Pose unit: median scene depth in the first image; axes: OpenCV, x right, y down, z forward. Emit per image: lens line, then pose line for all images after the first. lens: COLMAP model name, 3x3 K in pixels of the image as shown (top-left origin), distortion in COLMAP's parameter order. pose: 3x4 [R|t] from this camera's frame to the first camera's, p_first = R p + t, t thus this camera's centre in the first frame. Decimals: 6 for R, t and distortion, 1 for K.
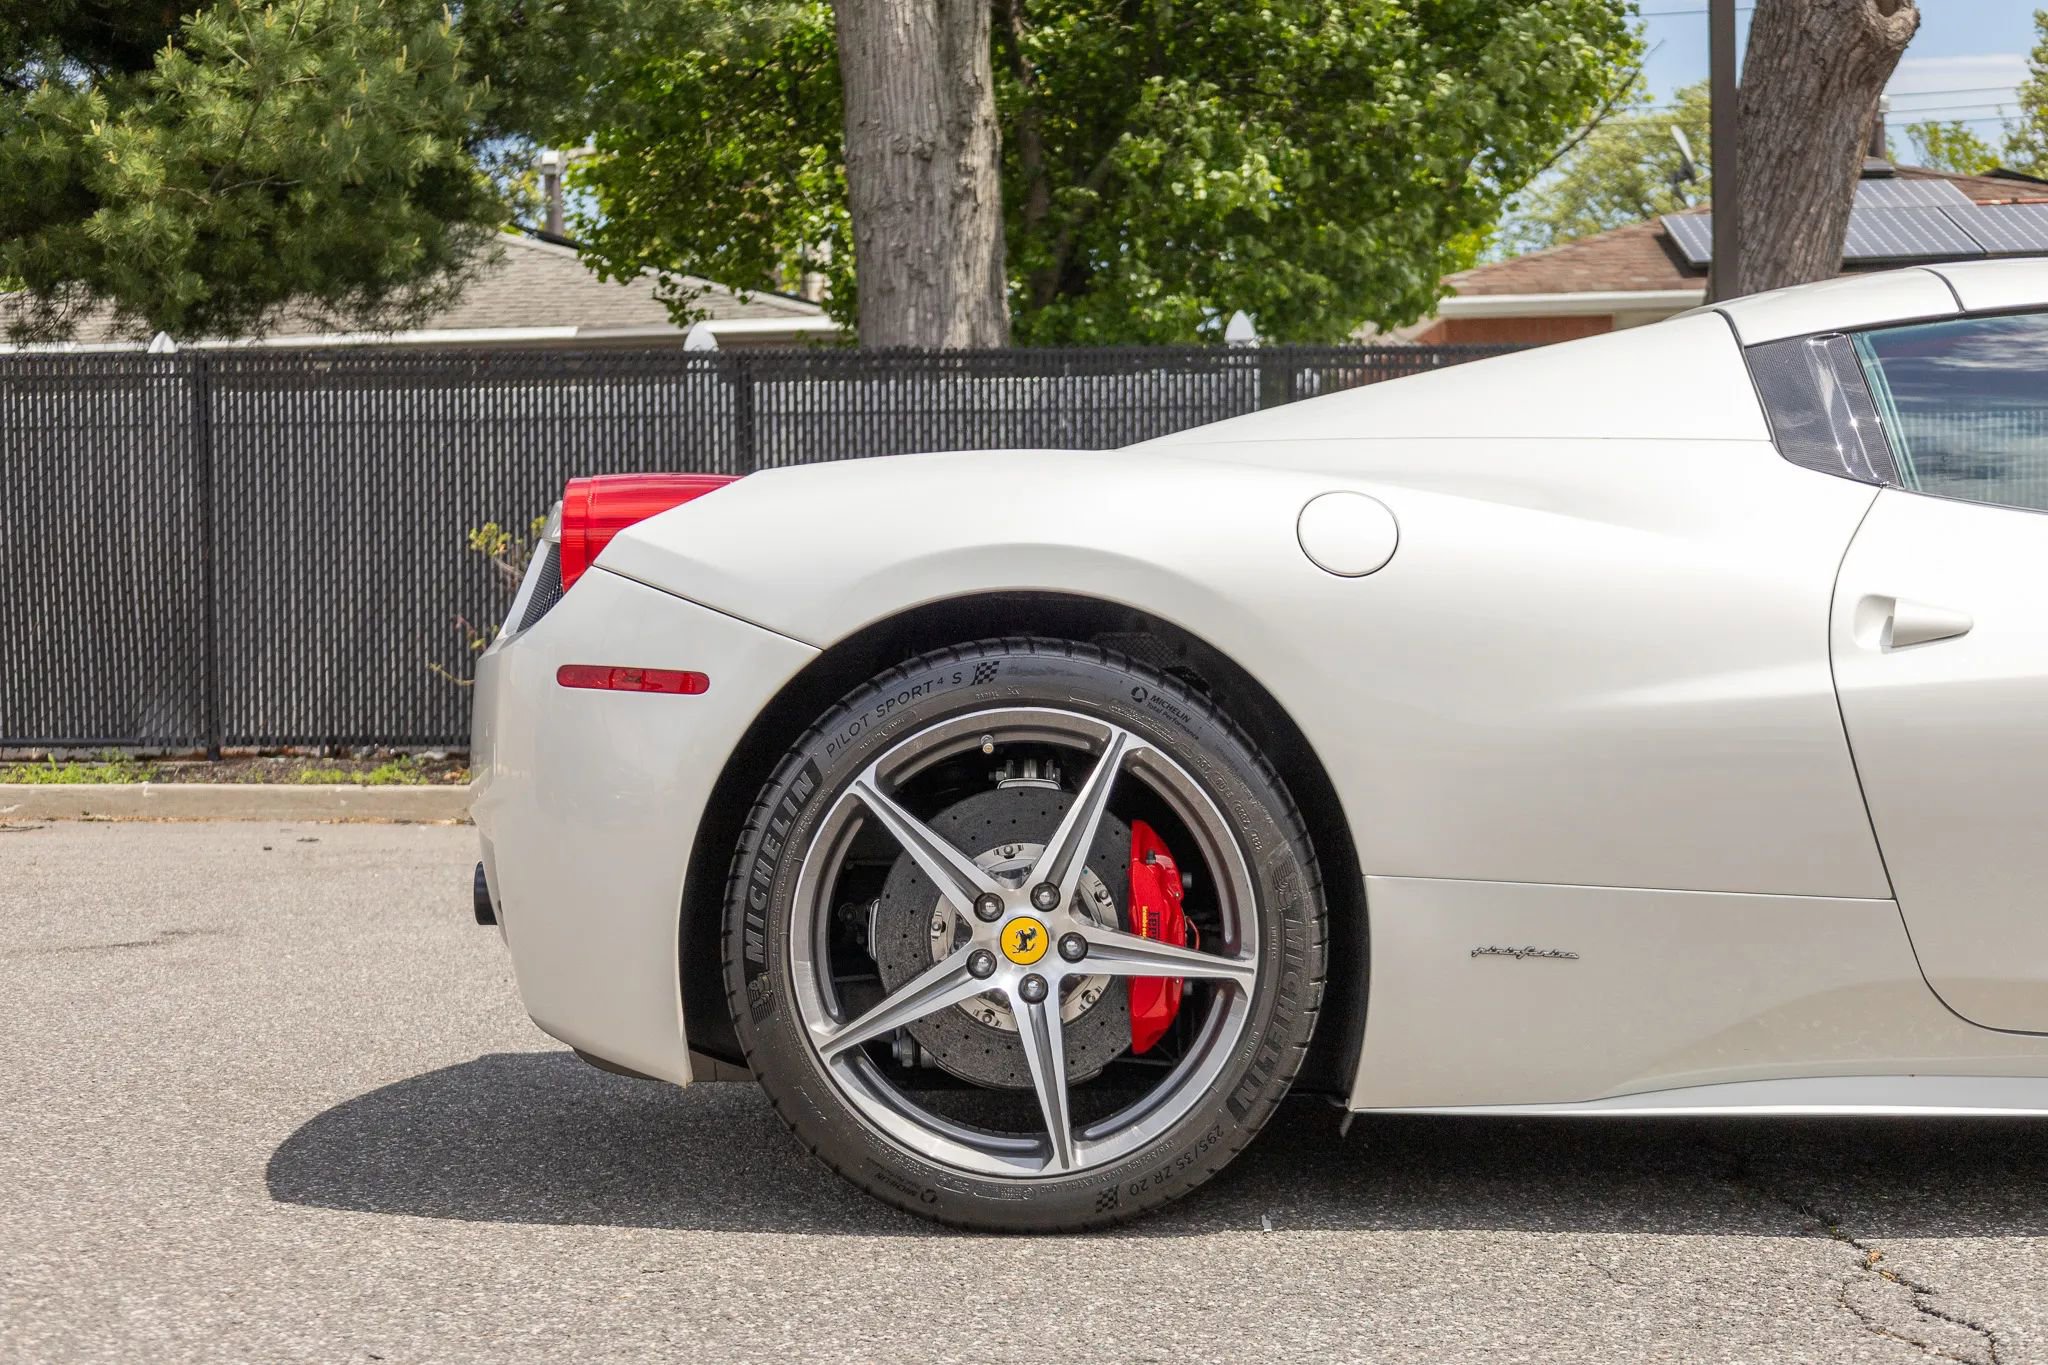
lens RADIAL K [[3446.6, 0, 1062.2], [0, 3446.6, 711.7], [0, 0, 1]] dist [-0.012683, 0.000000]
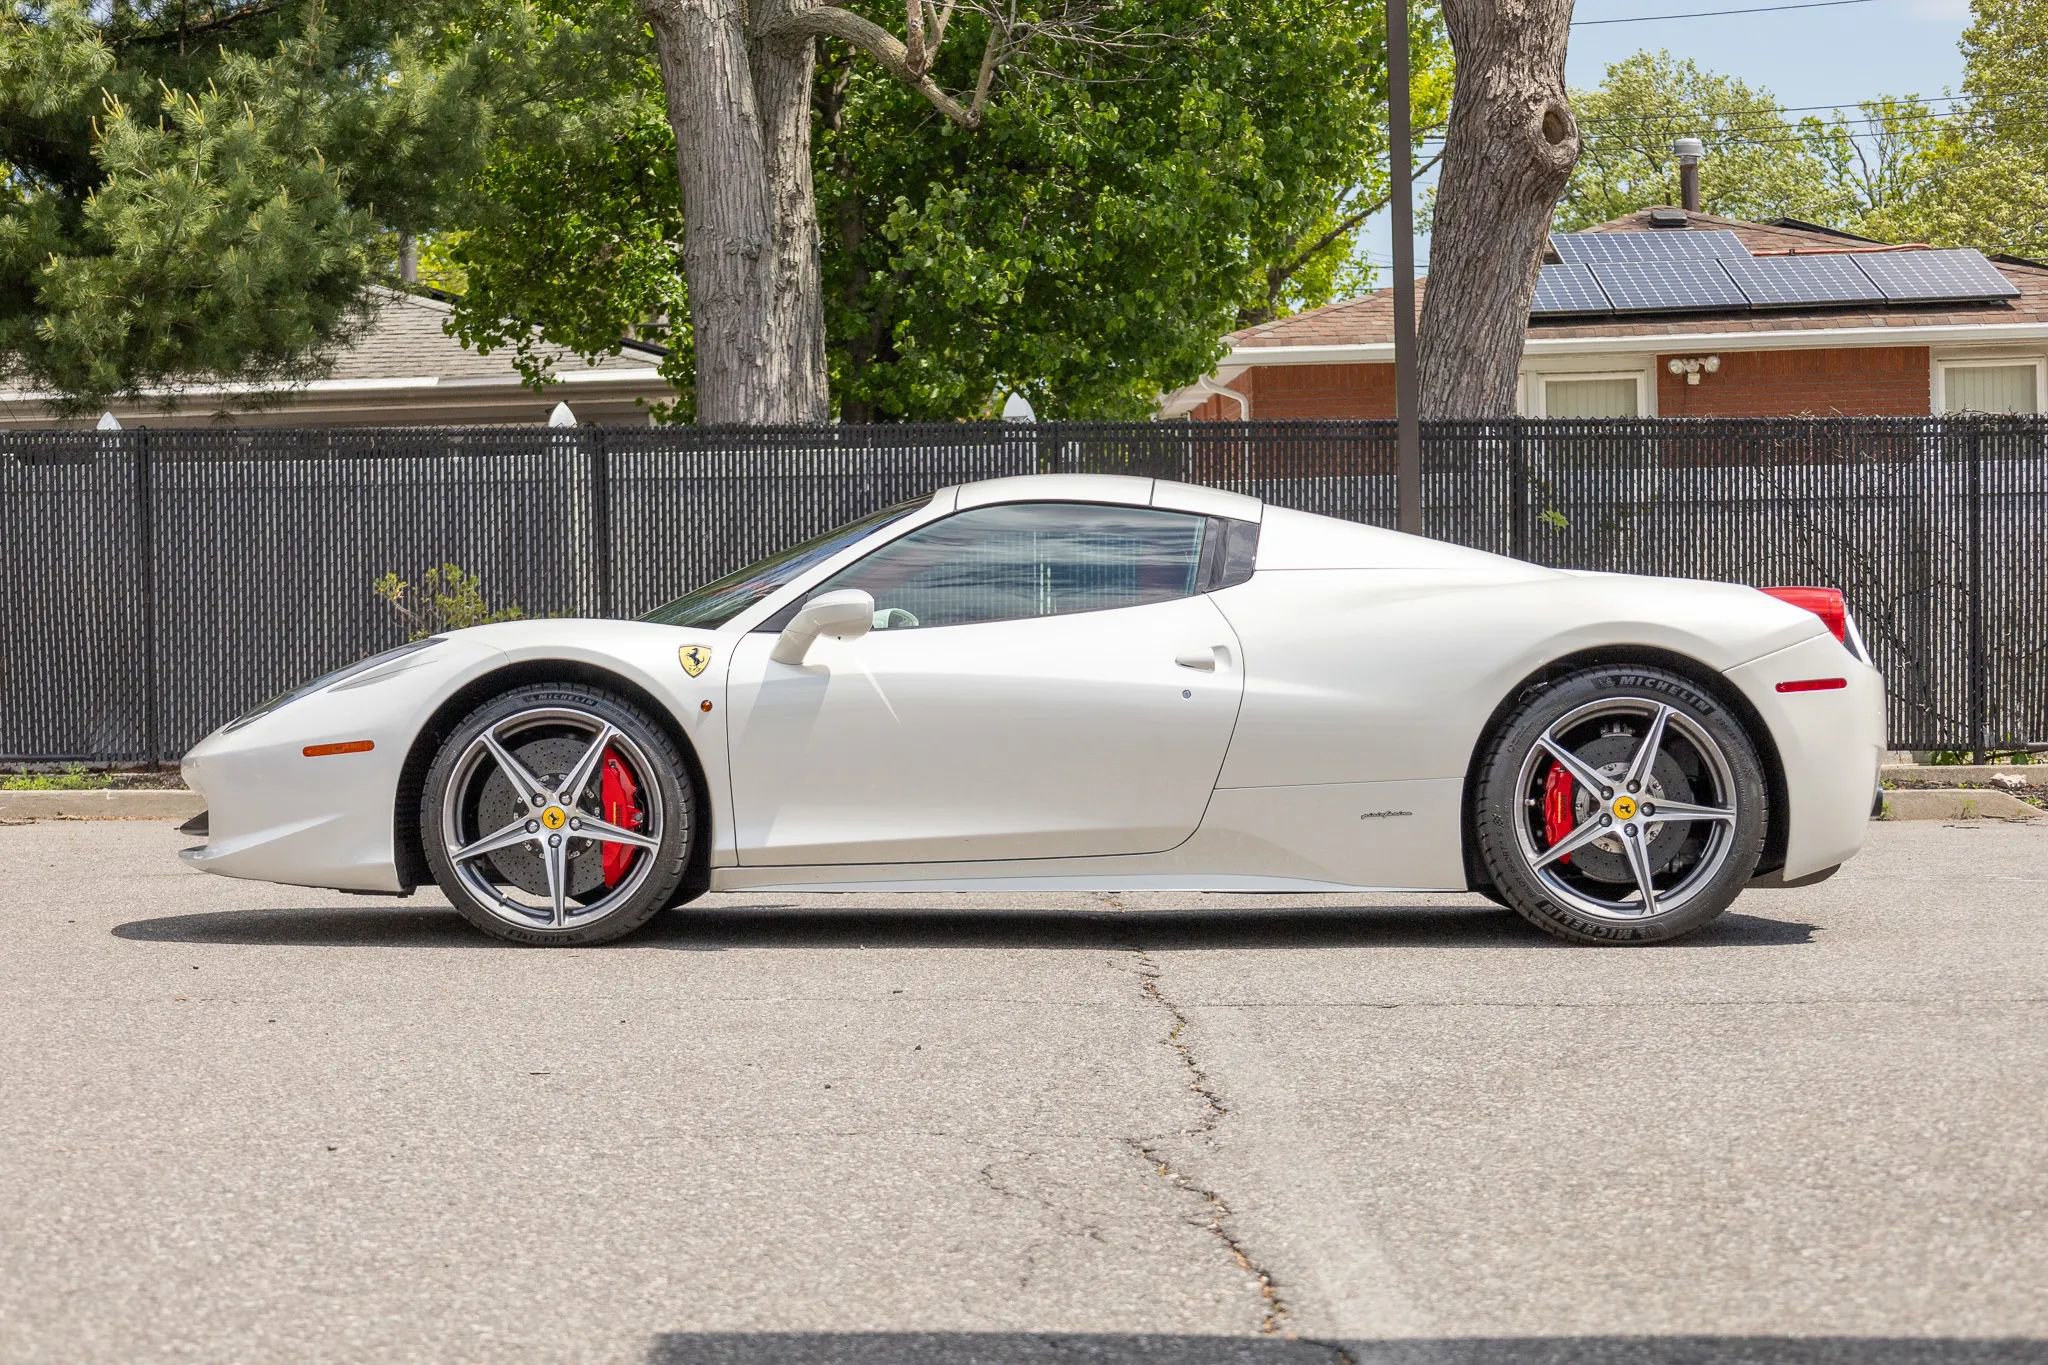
lens RADIAL K [[3896.2, 0, 1034.0], [0, 3896.2, 702.0], [0, 0, 1]] dist [-0.016748, 0.000000]
pose [[0.999712, -0.004456, 0.023572, 0.025820], [0.004757, 0.999908, -0.012711, 0.008378], [-0.023513, 0.012819, 0.999641, -0.349263]]
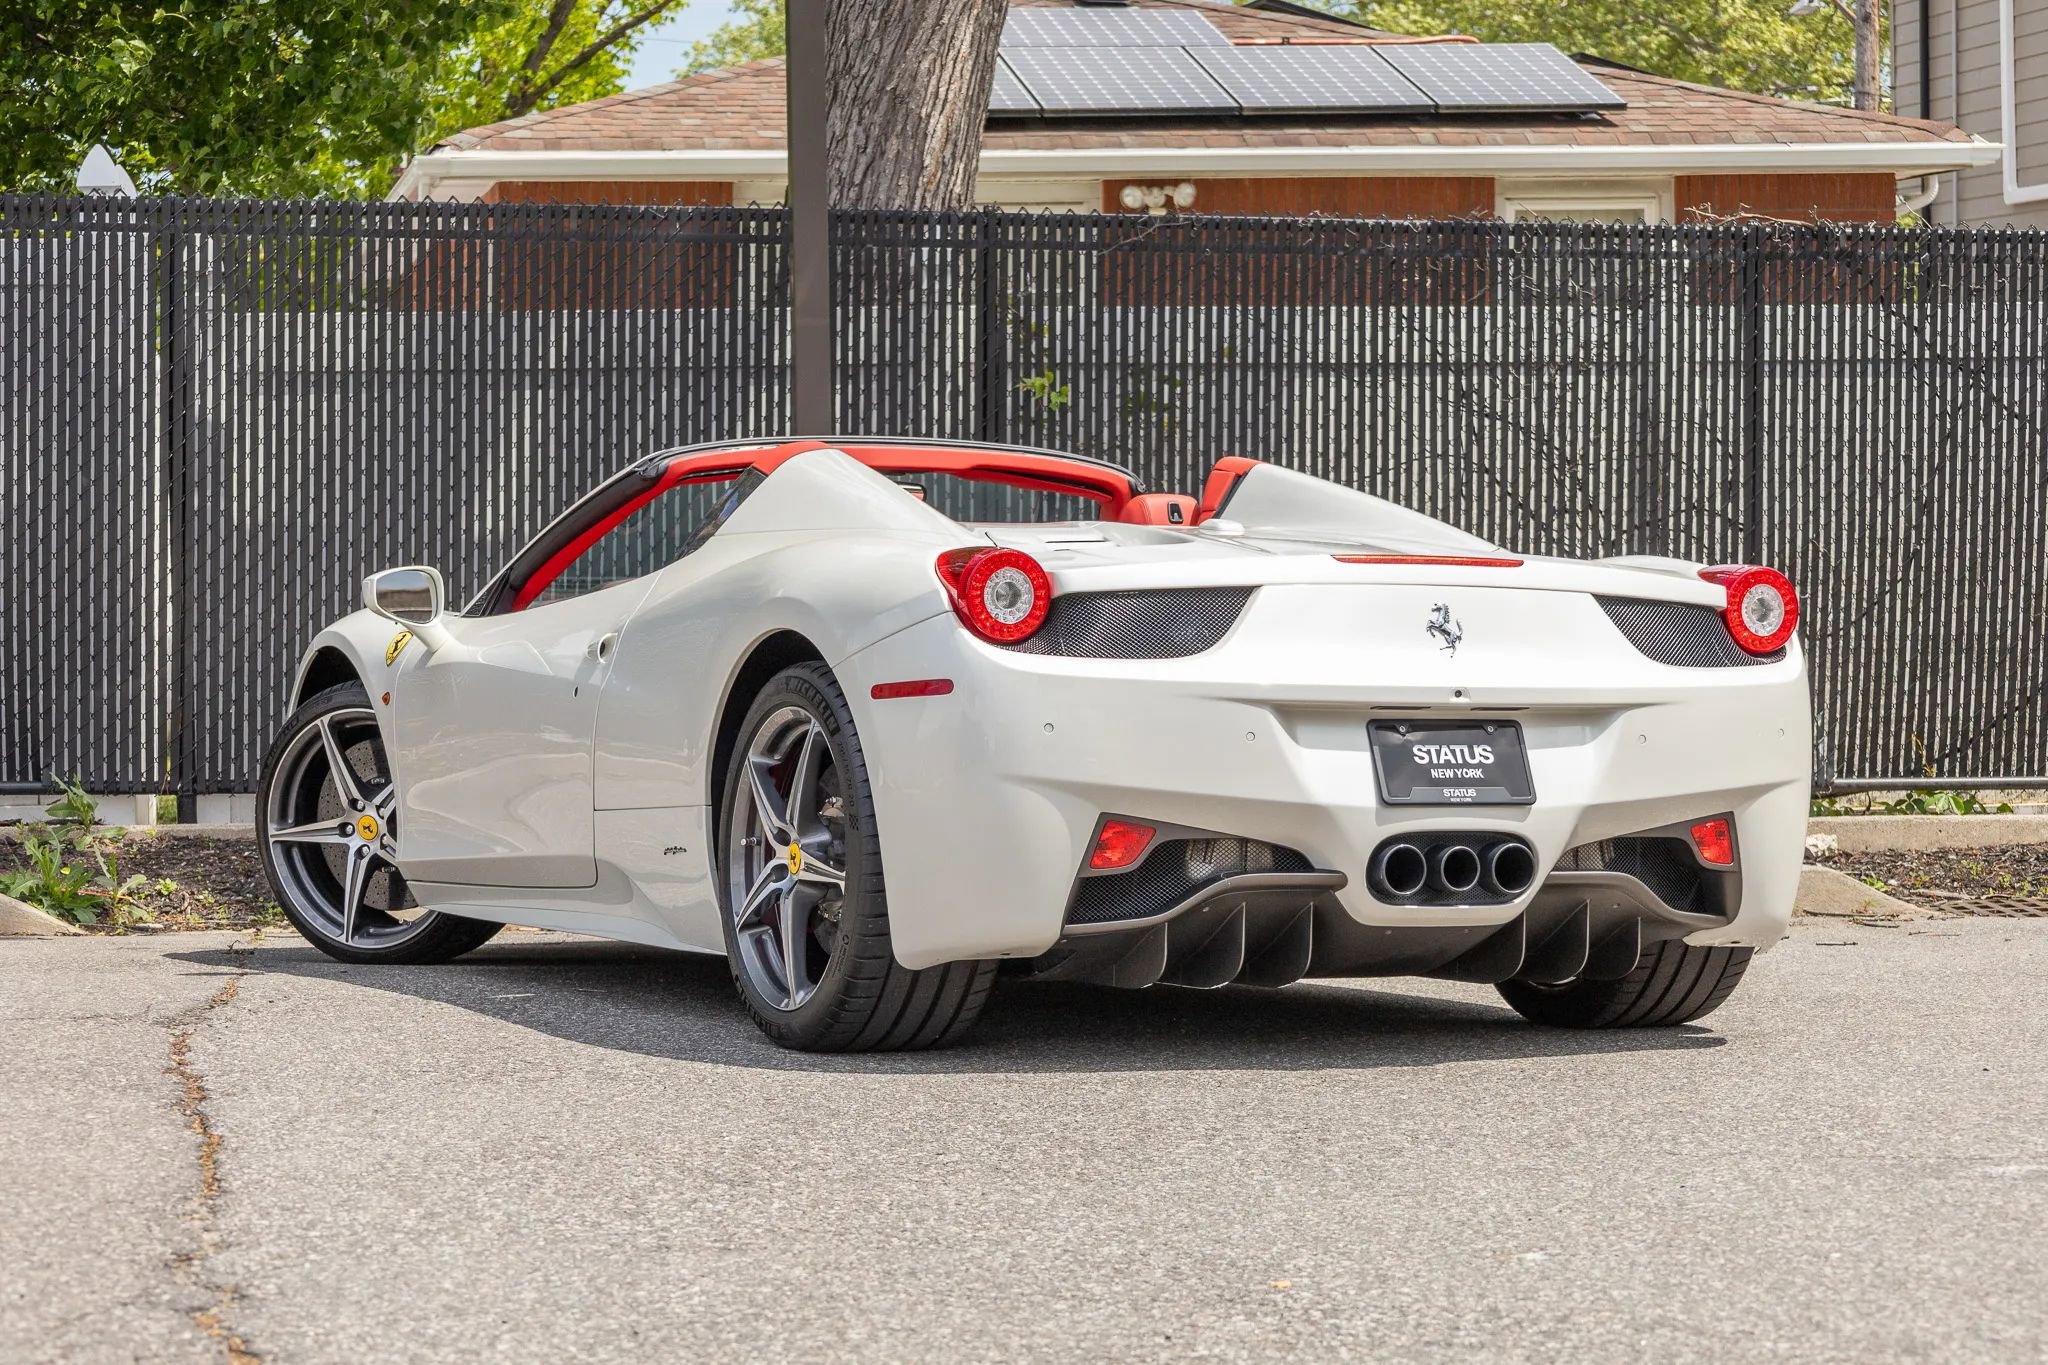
lens RADIAL K [[4683.4, 0, 1008.0], [0, 4683.4, 700.9], [0, 0, 1]] dist [0.003606, 0.000000]
pose [[0.980656, 0.002196, 0.195729, 0.046823], [-0.000555, 0.999964, -0.008439, -0.000912], [-0.195740, 0.008168, 0.980622, 0.077229]]
